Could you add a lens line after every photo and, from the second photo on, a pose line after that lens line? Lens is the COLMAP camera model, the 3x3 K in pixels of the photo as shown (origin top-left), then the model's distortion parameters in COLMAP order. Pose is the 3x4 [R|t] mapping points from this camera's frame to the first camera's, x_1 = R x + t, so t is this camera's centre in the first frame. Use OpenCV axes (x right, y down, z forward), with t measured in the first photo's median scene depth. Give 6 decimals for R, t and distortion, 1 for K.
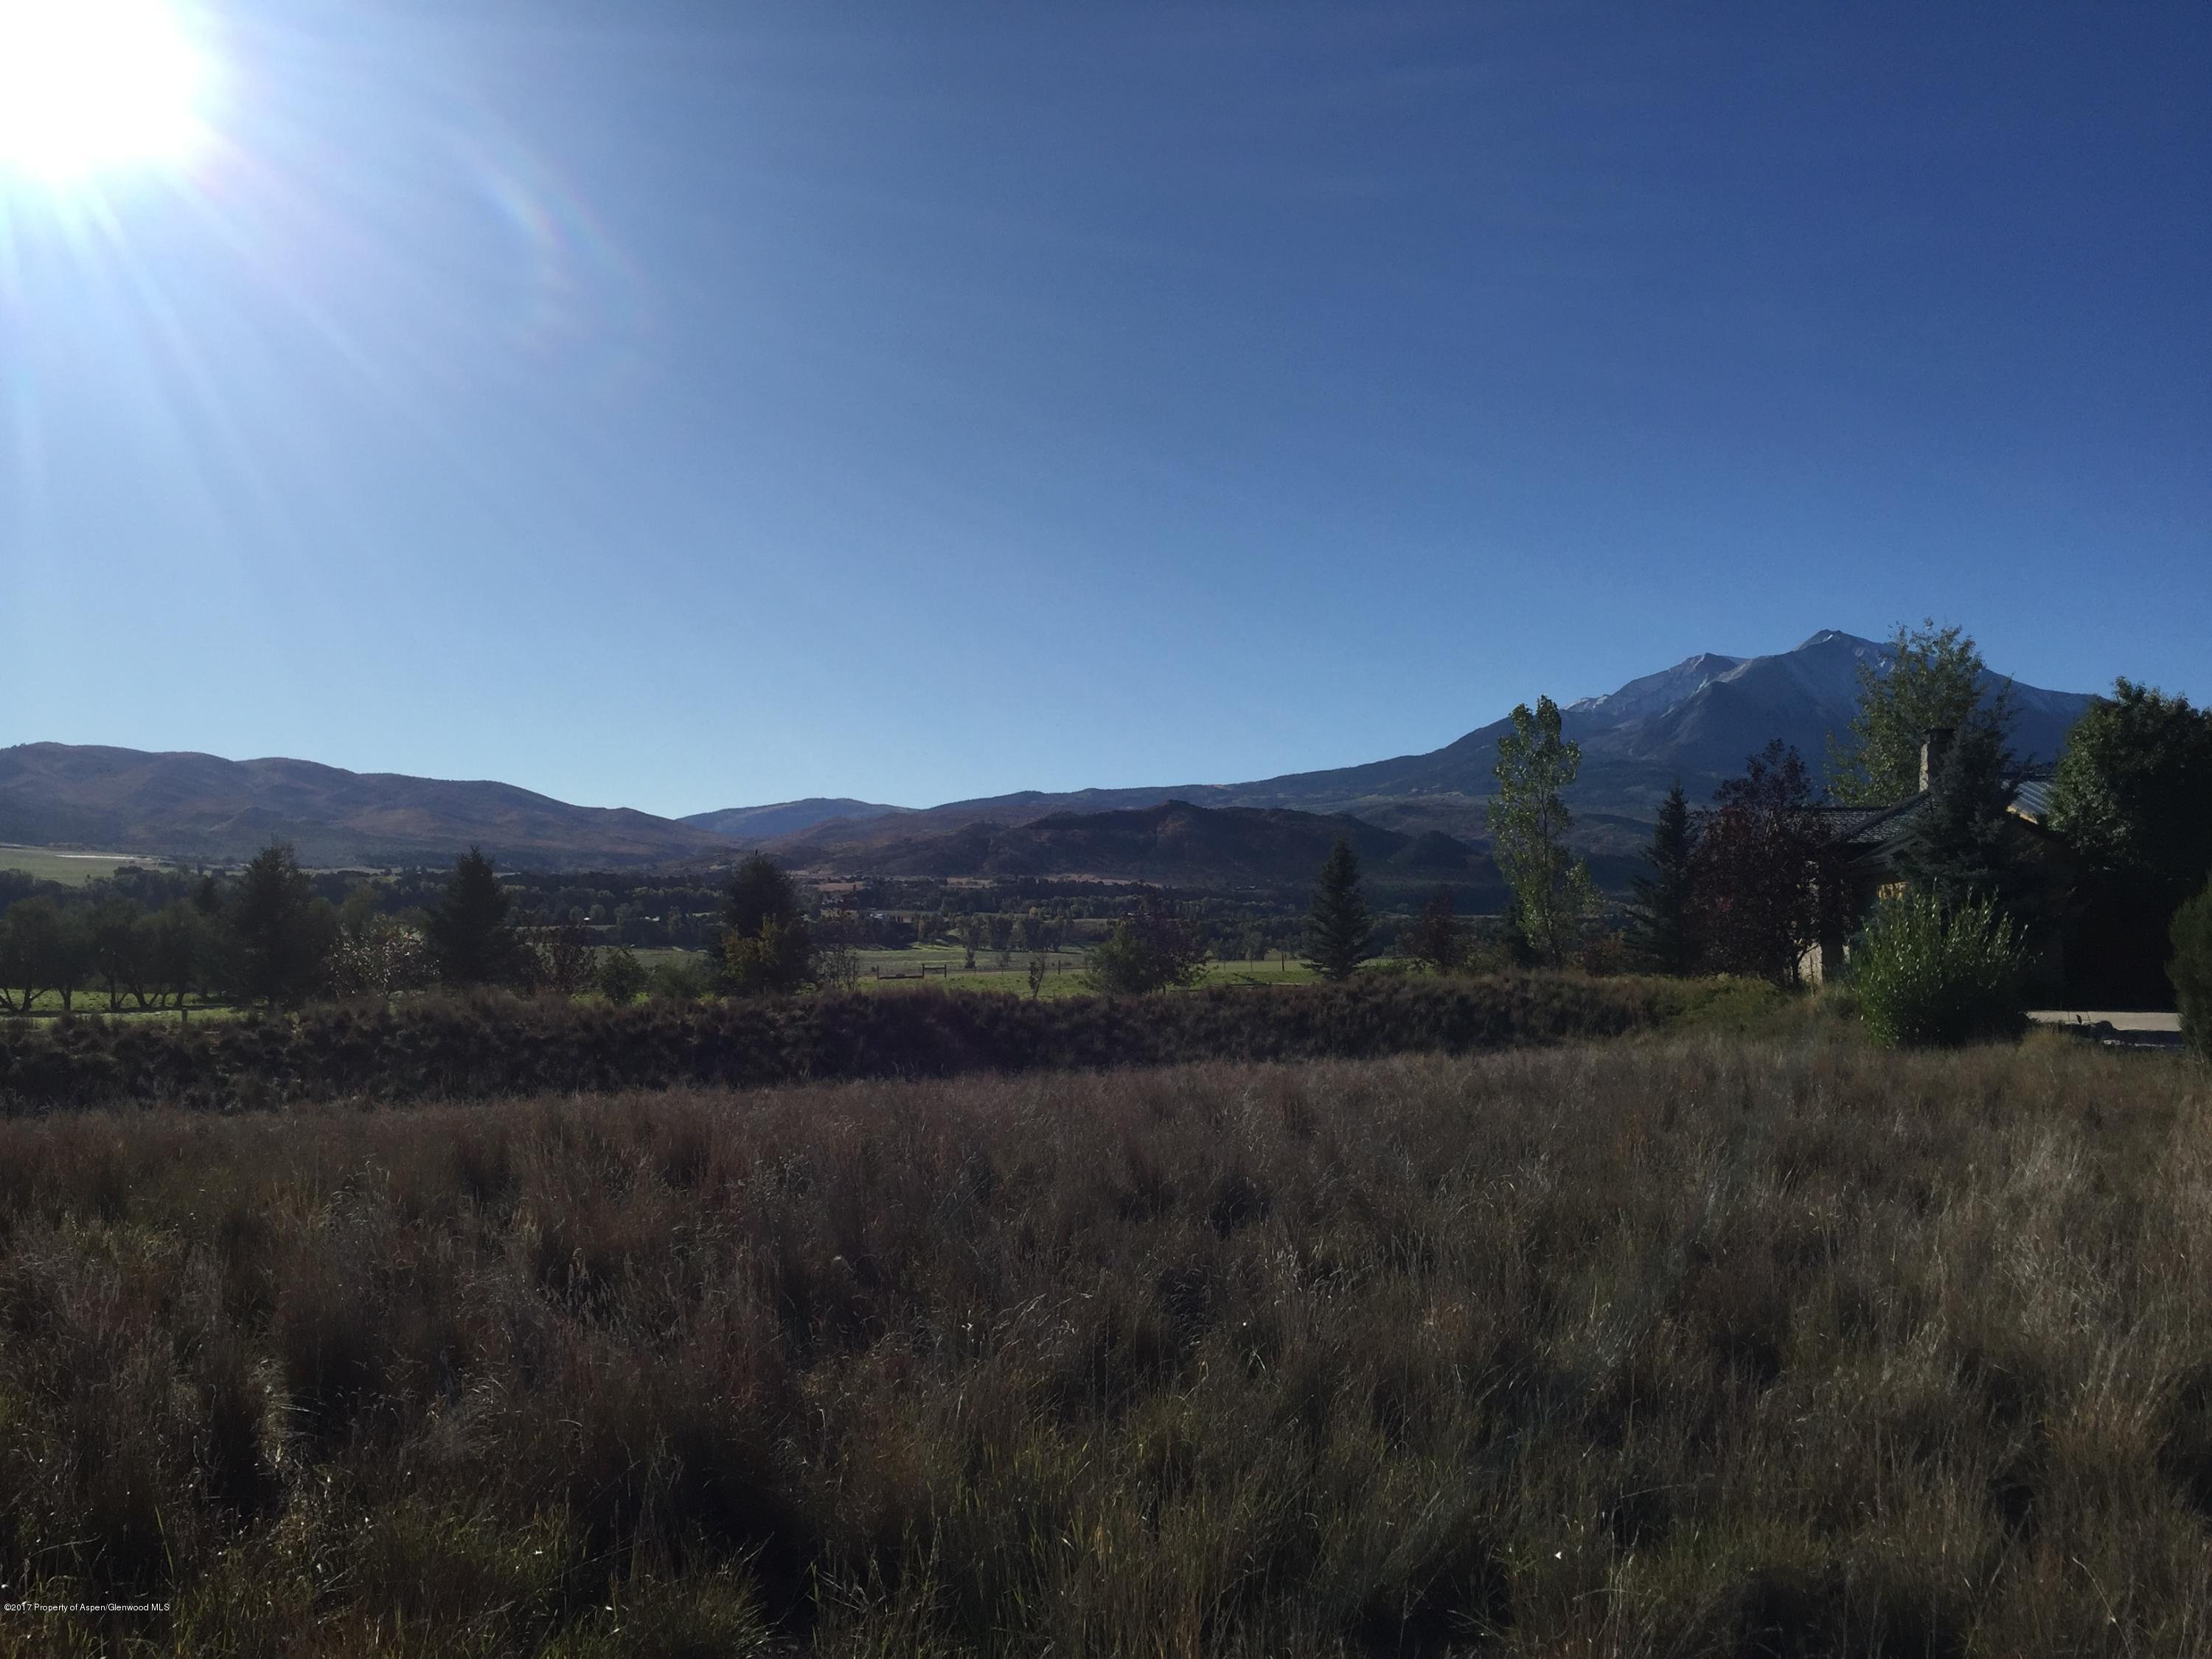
lens RADIAL K [[1857.3, 0, 1106.0], [0, 1857.3, 829.5], [0, 0, 1]] dist [0.037429, -0.008895]
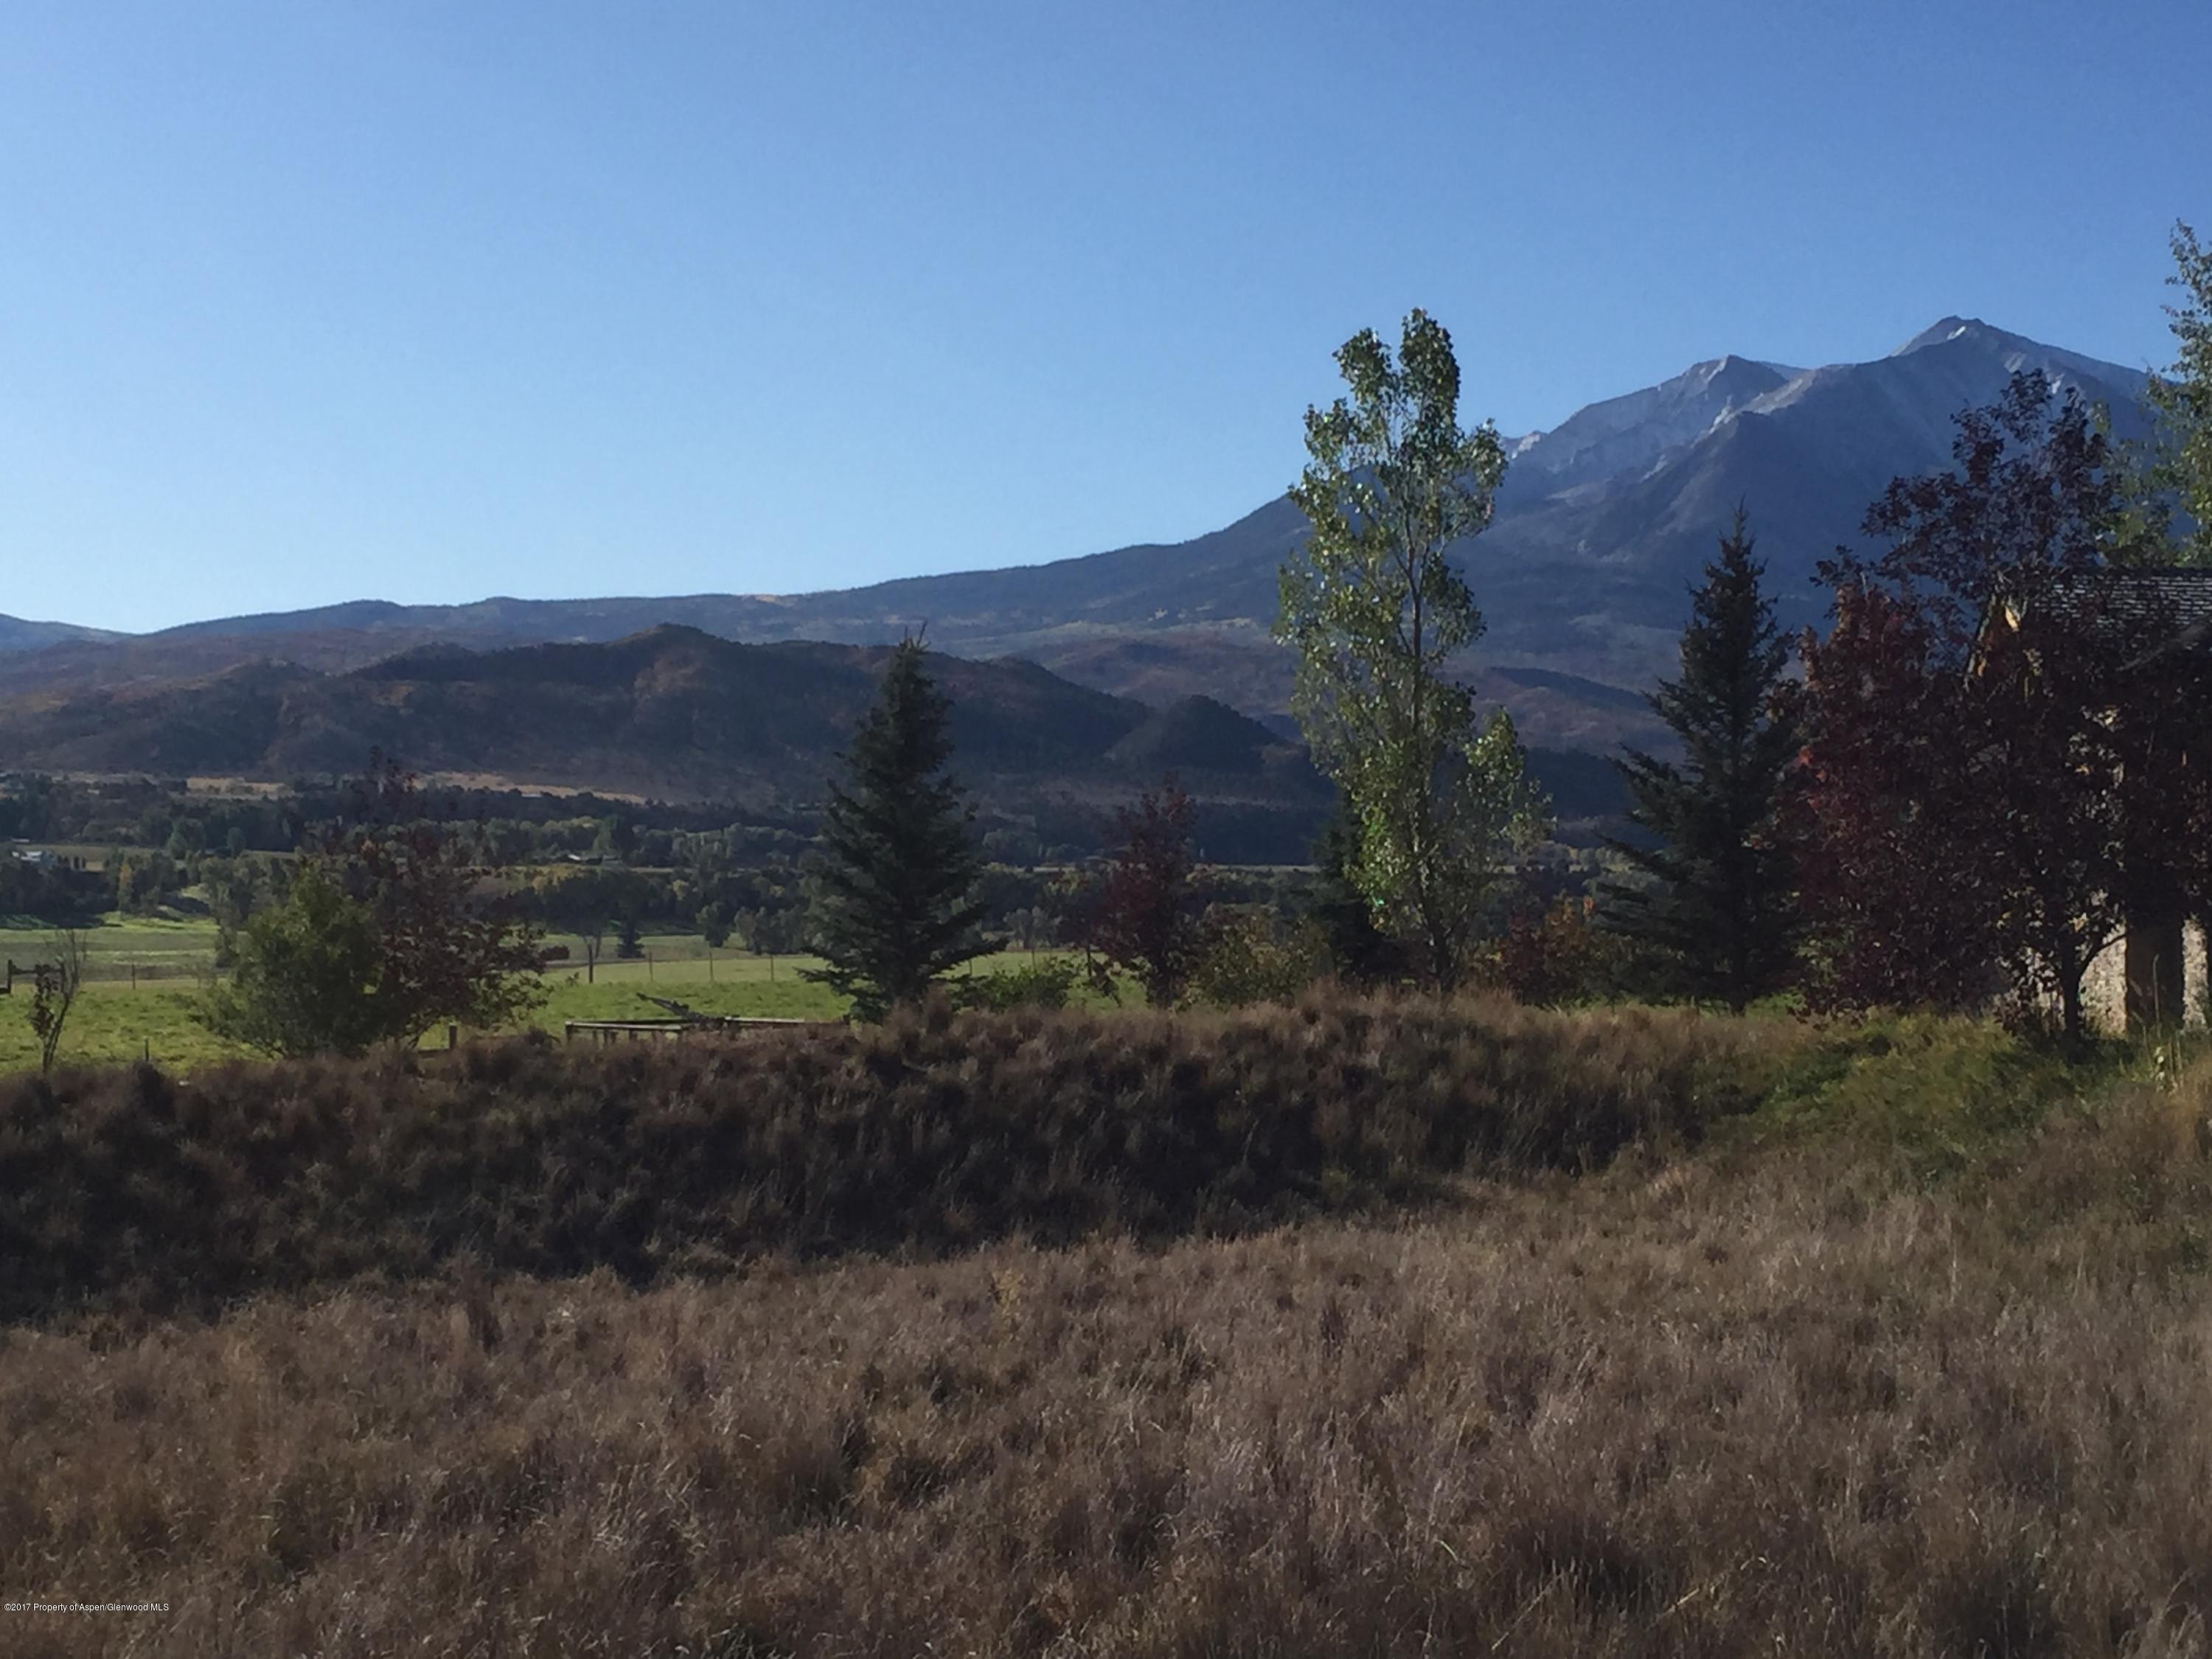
lens RADIAL K [[3782.5, 0, 1128.1], [0, 3782.5, 822.5], [0, 0, 1]] dist [0.026762, 0.164503]
pose [[0.987732, 0.010742, 0.155791, 0.050963], [-0.016272, 0.999280, 0.034264, 0.013648], [-0.155311, -0.036379, 0.987196, 0.216472]]
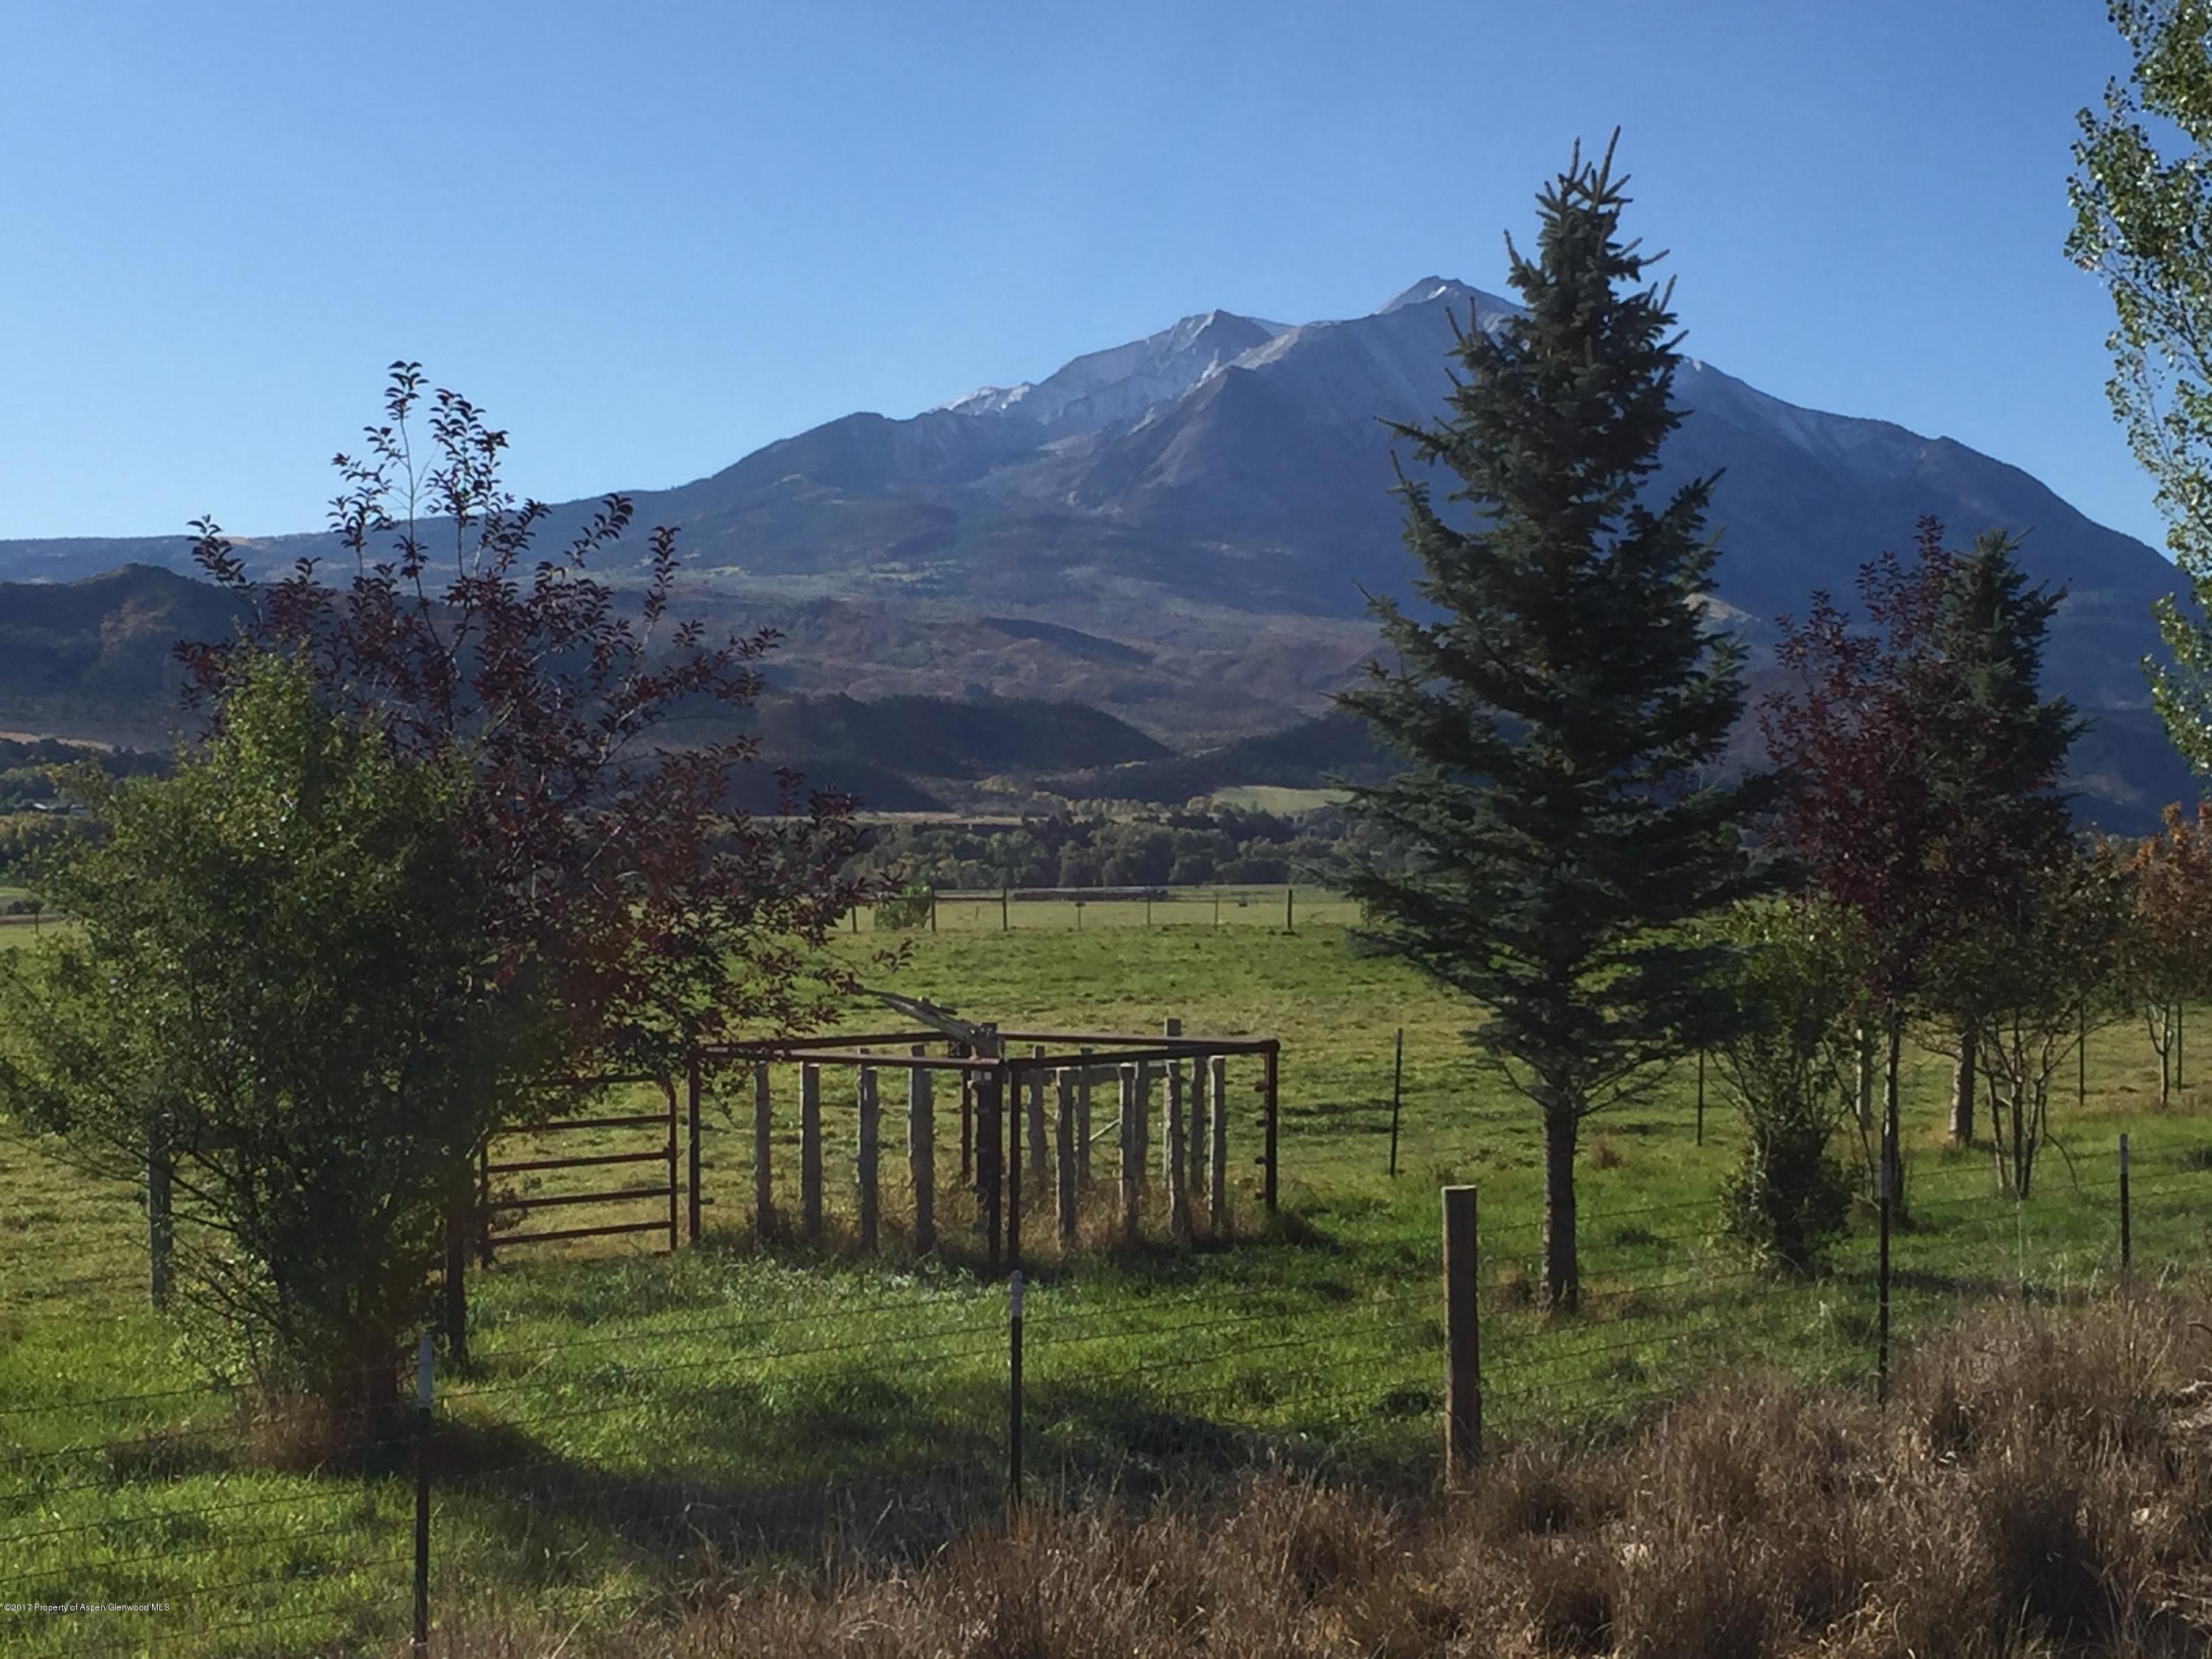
lens RADIAL K [[3797.1, 0, 1106.0], [0, 3797.1, 829.5], [0, 0, 1]] dist [0.026496, 0.131422]
pose [[0.959250, 0.009231, 0.282409, 0.000264], [-0.023223, 0.998660, 0.046238, 0.051839], [-0.281604, -0.050912, 0.958179, 0.769938]]
